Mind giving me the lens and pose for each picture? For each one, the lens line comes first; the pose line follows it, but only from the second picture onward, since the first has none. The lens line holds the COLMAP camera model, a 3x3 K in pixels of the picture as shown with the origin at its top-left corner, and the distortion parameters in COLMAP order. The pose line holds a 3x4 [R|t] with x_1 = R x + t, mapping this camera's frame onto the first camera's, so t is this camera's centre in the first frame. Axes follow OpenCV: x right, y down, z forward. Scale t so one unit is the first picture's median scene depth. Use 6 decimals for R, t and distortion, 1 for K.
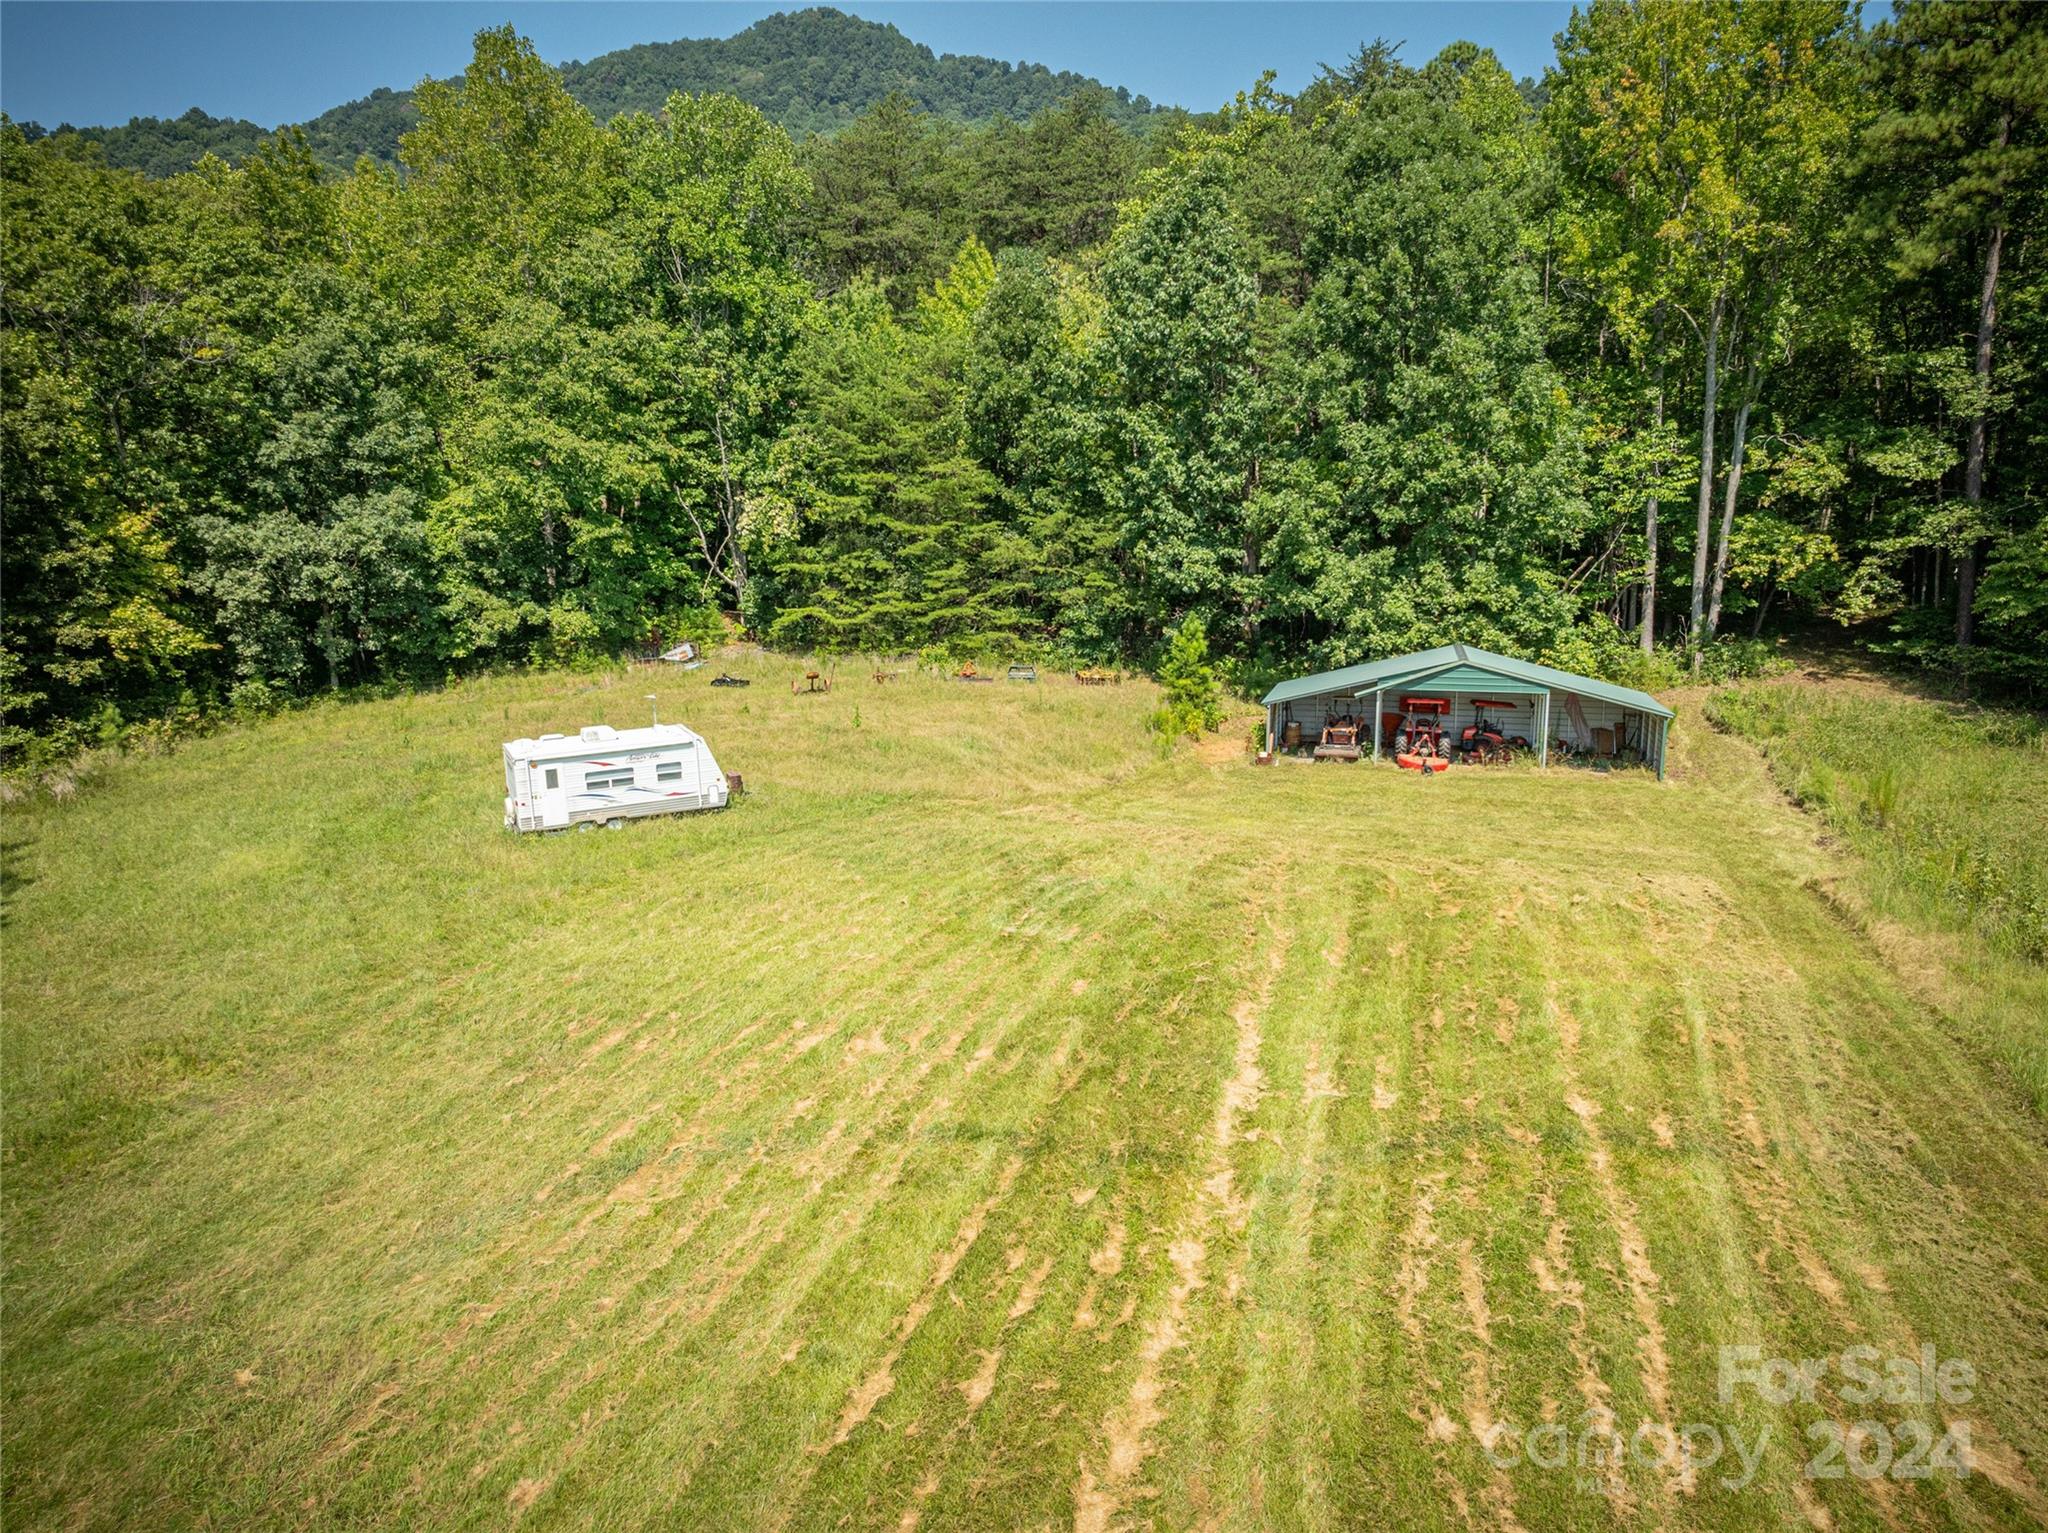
lens RADIAL K [[1443.4, 0, 1018.1], [0, 1443.4, 760.1], [0, 0, 1]] dist [-0.029663, 0.012056]
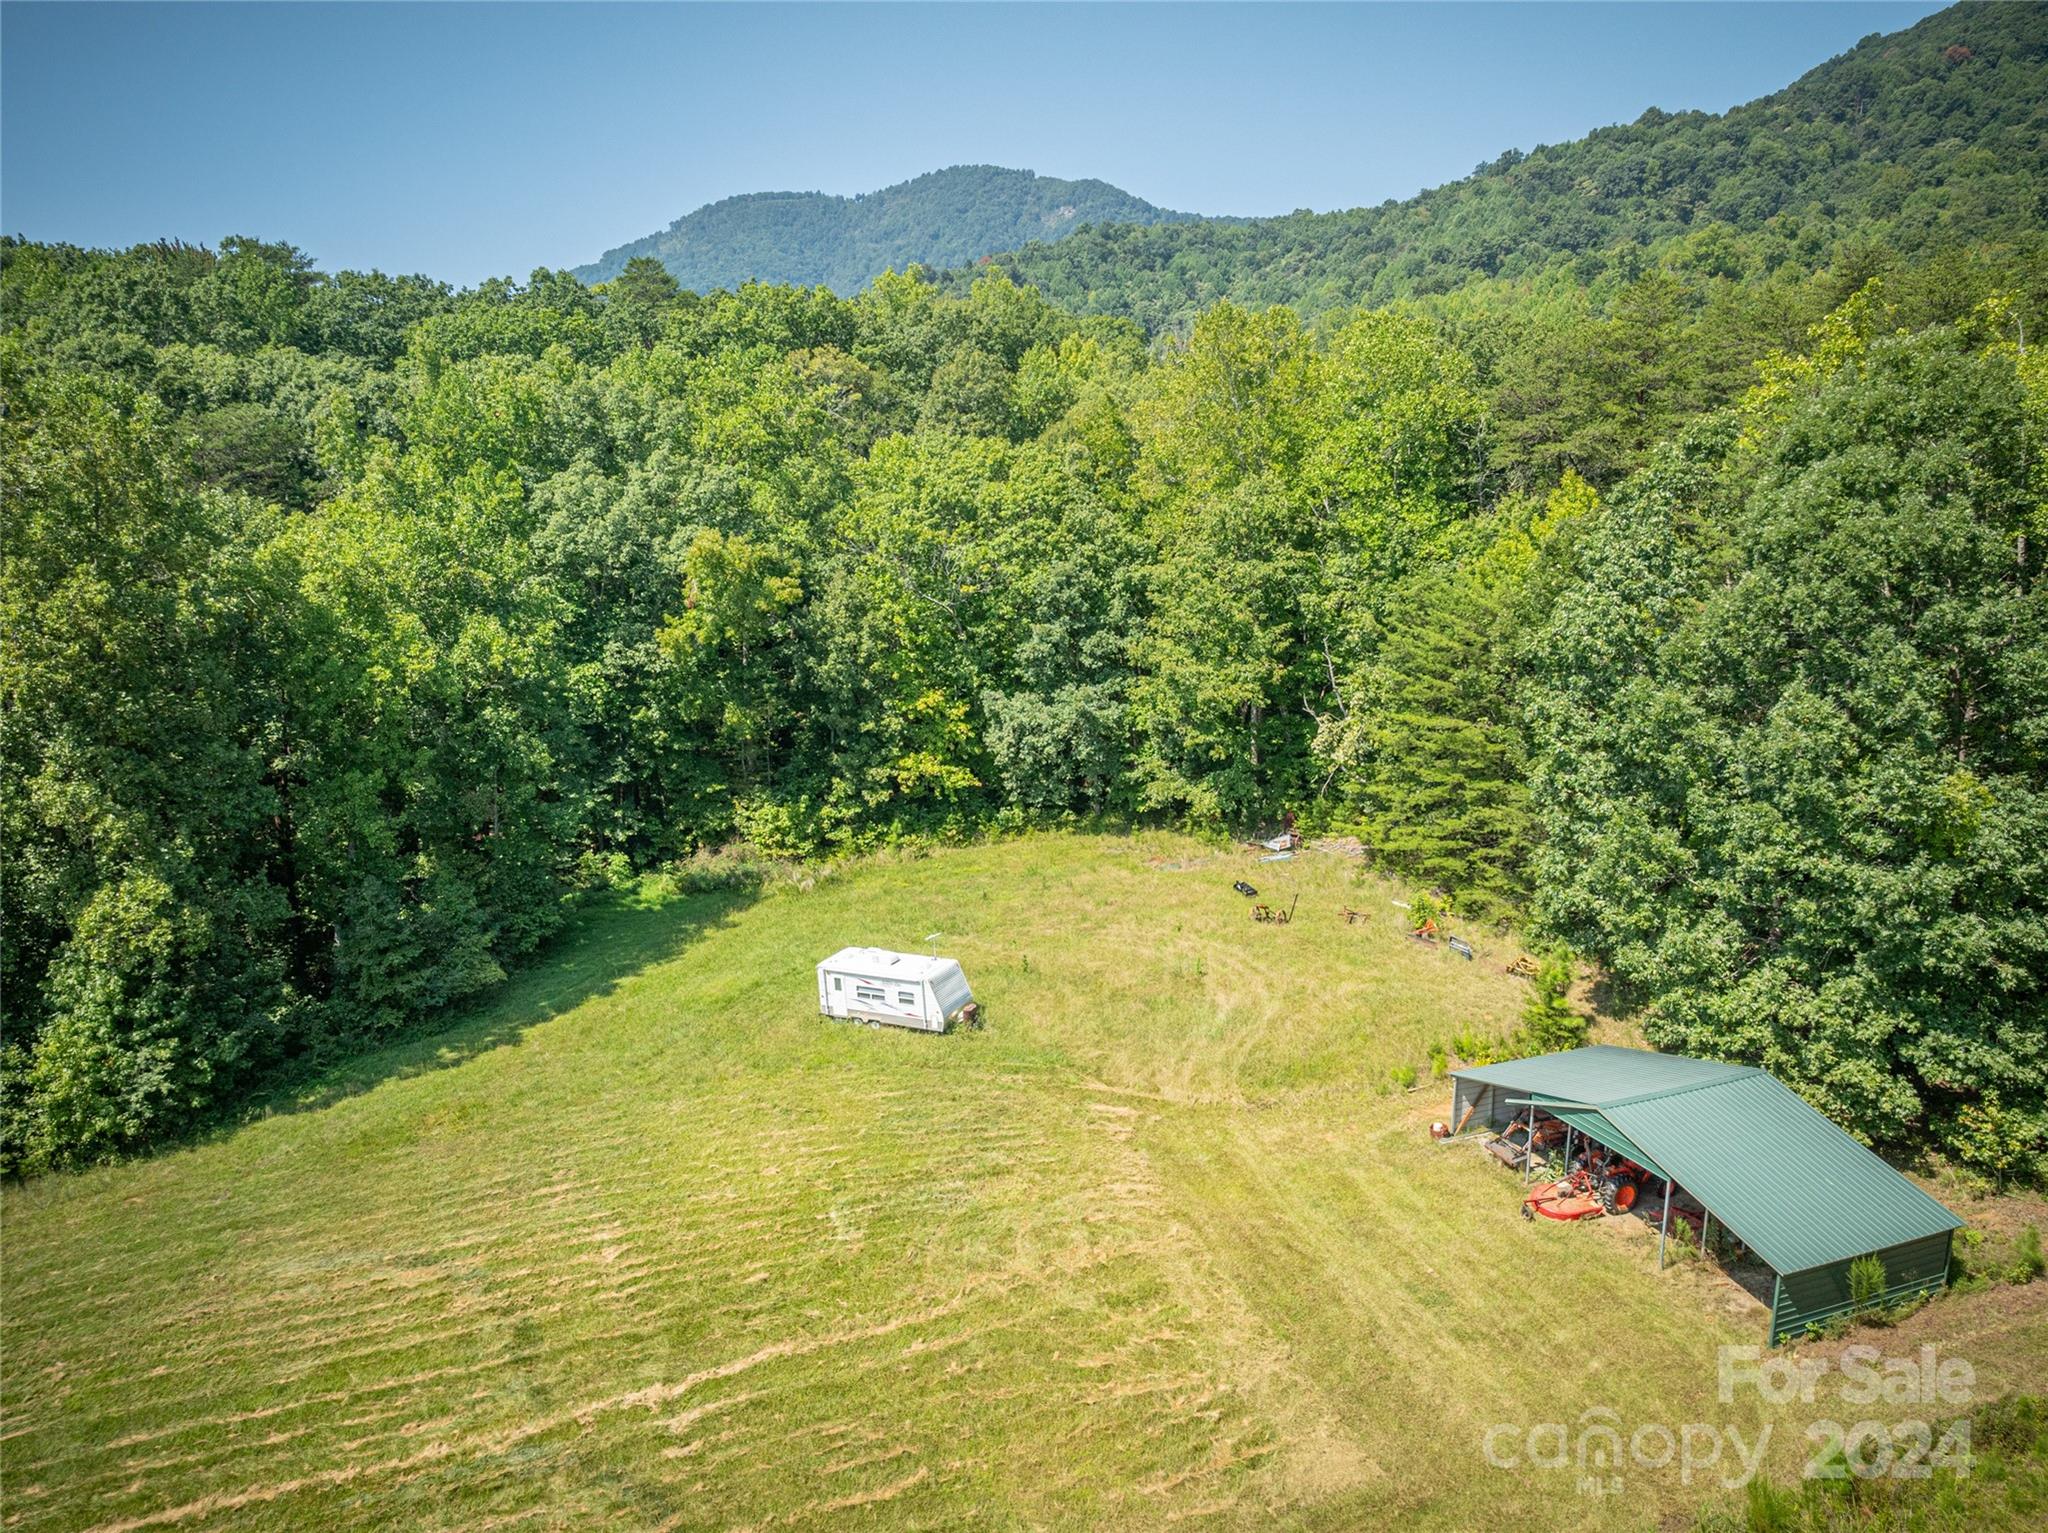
lens RADIAL K [[1443.4, 0, 1019.3], [0, 1443.4, 769.9], [0, 0, 1]] dist [-0.029663, 0.012056]
pose [[0.597197, 0.157928, -0.786393, 0.636815], [-0.131376, 0.986444, 0.098334, -0.261103], [0.791262, 0.044588, 0.609849, 0.175694]]
